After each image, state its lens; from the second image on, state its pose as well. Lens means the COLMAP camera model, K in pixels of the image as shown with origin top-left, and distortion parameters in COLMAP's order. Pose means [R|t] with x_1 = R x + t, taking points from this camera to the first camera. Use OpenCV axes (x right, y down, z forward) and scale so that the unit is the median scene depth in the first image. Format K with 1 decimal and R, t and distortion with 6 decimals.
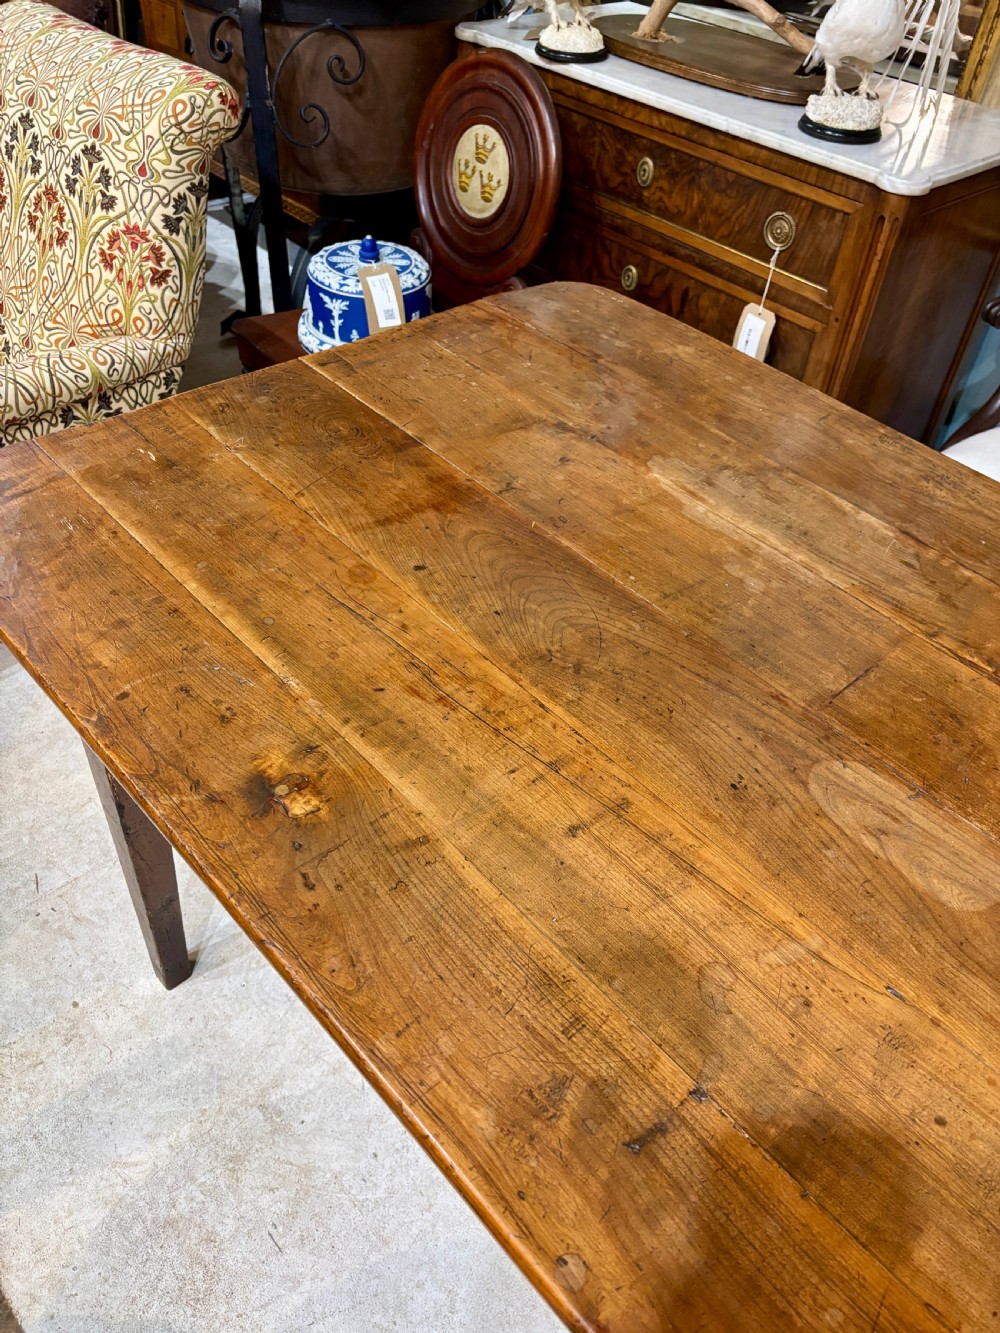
lens RADIAL K [[1006.0, 0, 507.2], [0, 1006.0, 671.7], [0, 0, 1]] dist [0.047150, -0.051070]
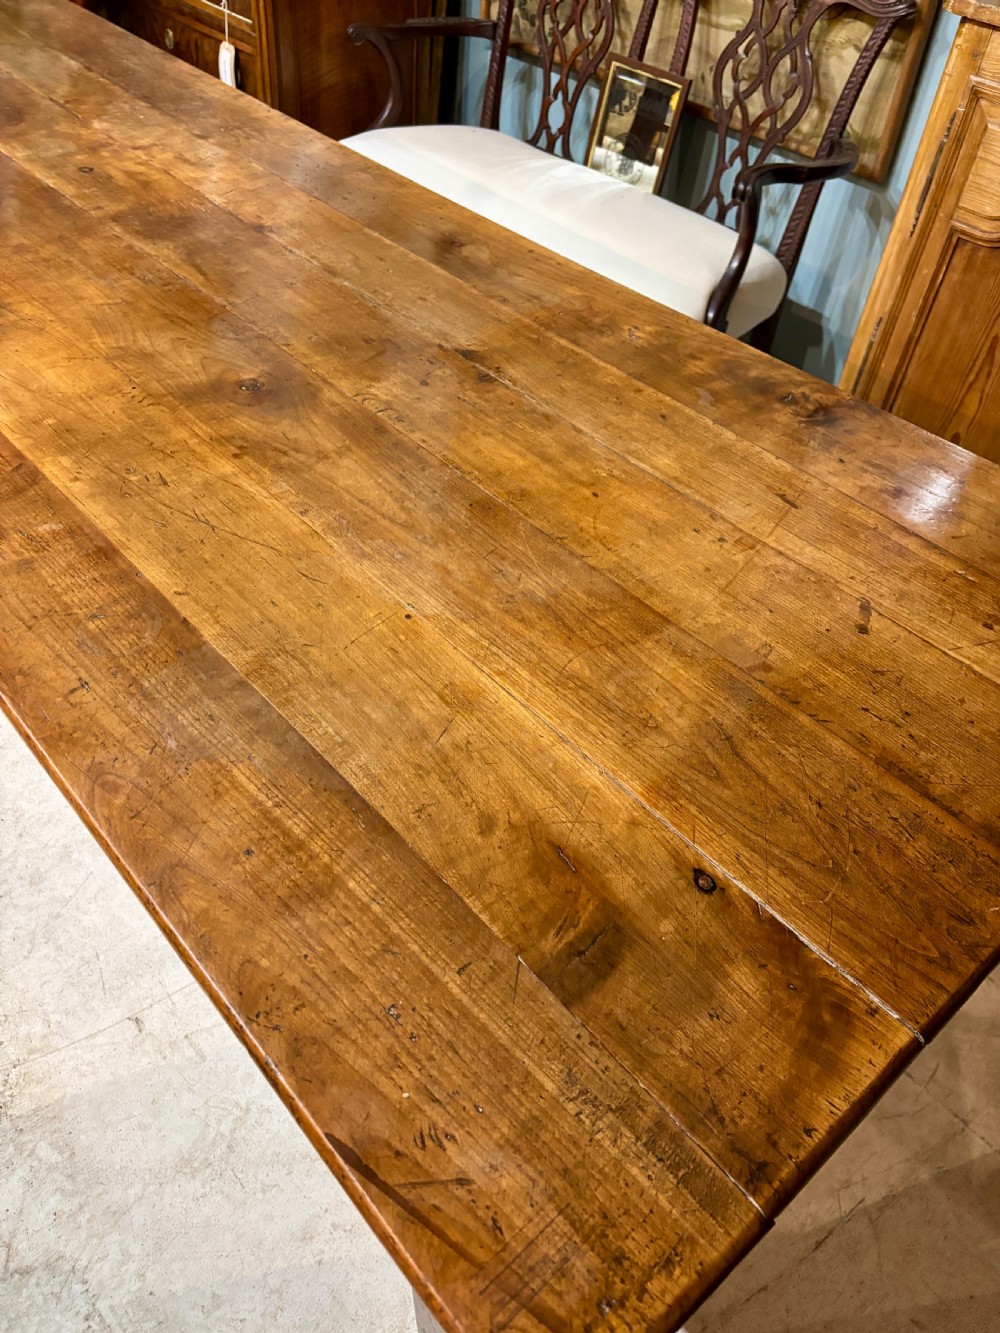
lens RADIAL K [[1006.0, 0, 507.2], [0, 1006.0, 671.7], [0, 0, 1]] dist [0.047150, -0.051070]
pose [[0.999818, 0.008190, 0.017226, 0.642267], [-0.008389, 0.999899, 0.011498, 0.512195], [-0.017130, -0.011640, 0.999786, -0.448654]]
